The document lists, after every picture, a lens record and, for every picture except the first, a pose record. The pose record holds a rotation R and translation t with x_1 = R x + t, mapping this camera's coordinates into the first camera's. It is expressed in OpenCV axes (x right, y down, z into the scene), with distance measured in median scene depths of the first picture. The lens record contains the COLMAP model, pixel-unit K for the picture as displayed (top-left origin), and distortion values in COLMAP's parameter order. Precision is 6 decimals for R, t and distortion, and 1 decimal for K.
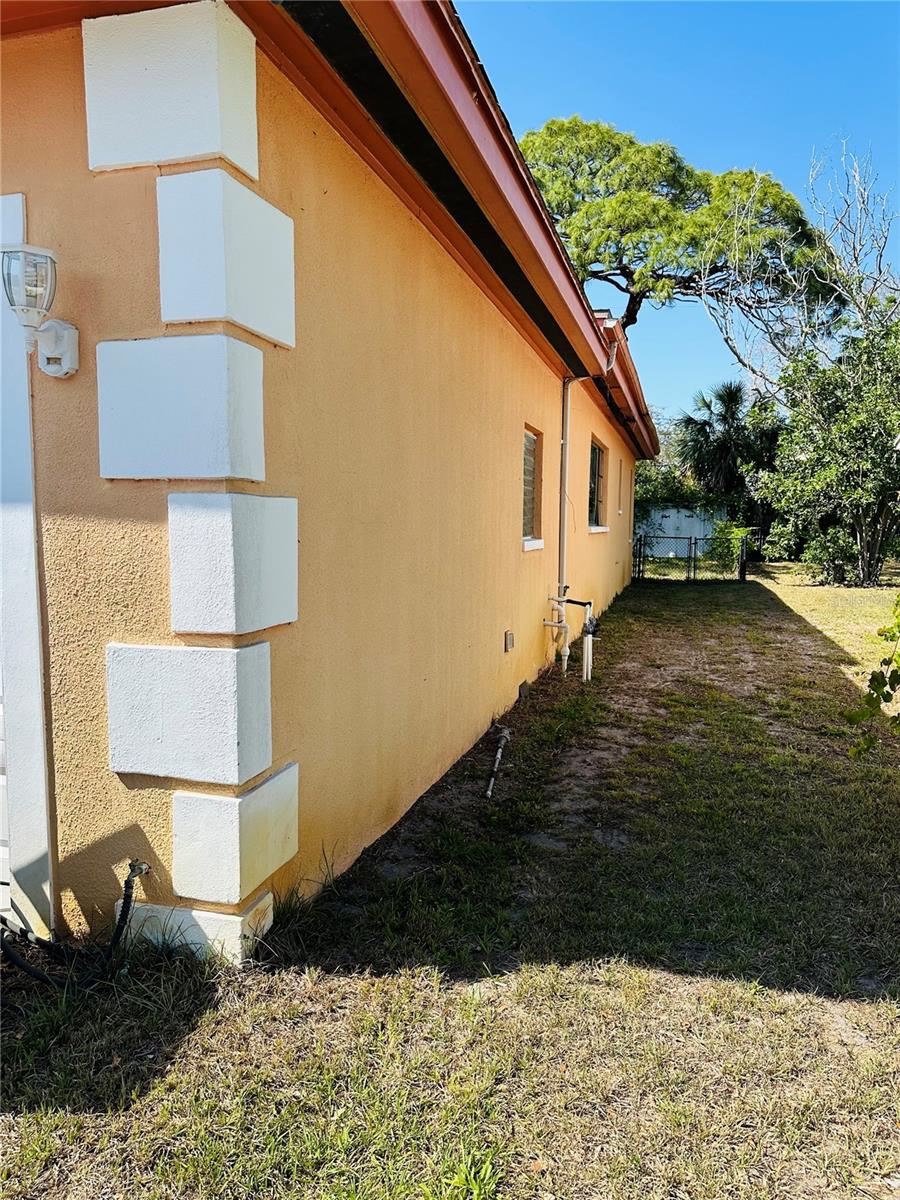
lens RADIAL K [[852.0, 0, 450.9], [0, 852.0, 604.2], [0, 0, 1]] dist [0.012685, -0.055943]
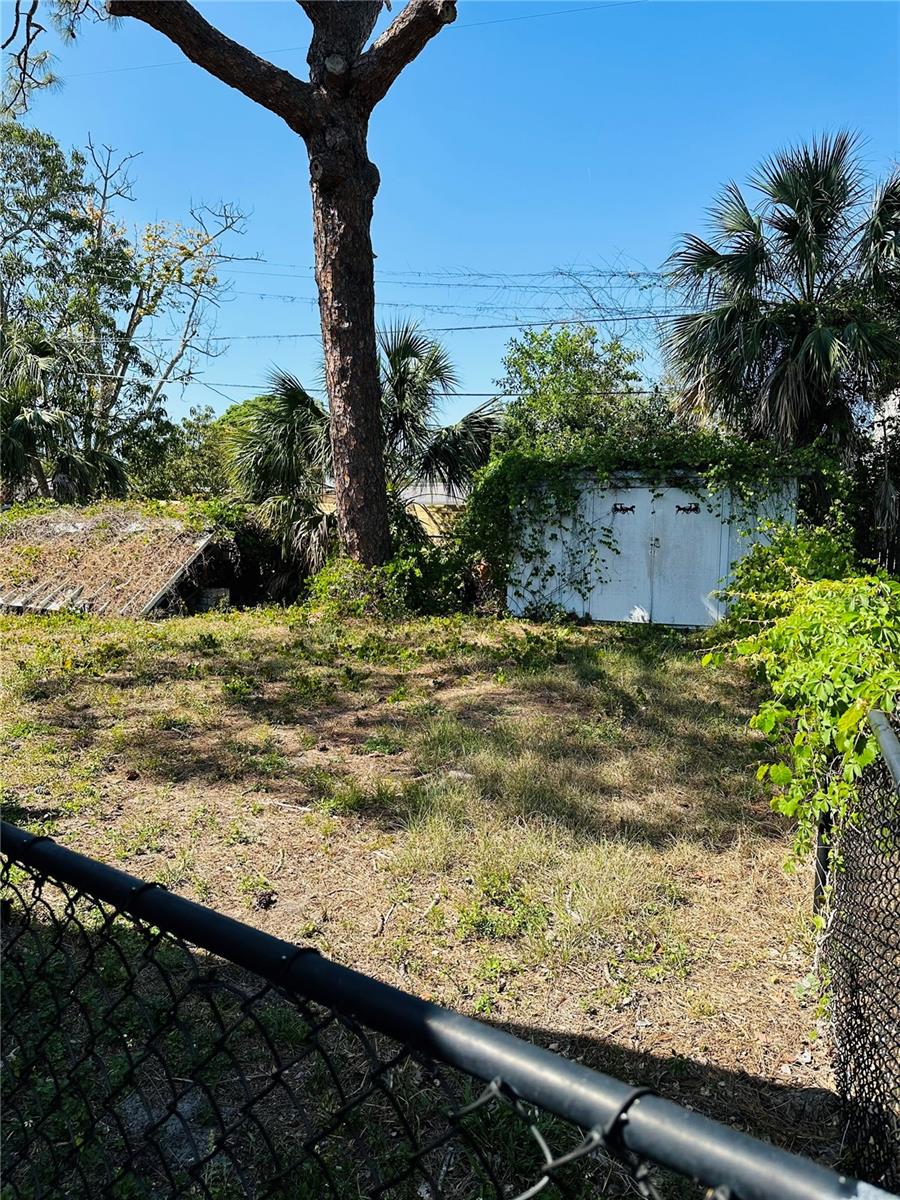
lens RADIAL K [[852.0, 0, 445.8], [0, 852.0, 595.9], [0, 0, 1]] dist [0.012685, -0.055943]
pose [[0.995773, 0.005548, -0.091680, 0.205997], [-0.004986, 0.999967, 0.006358, -0.066689], [0.091712, -0.005874, 0.995768, 0.621387]]
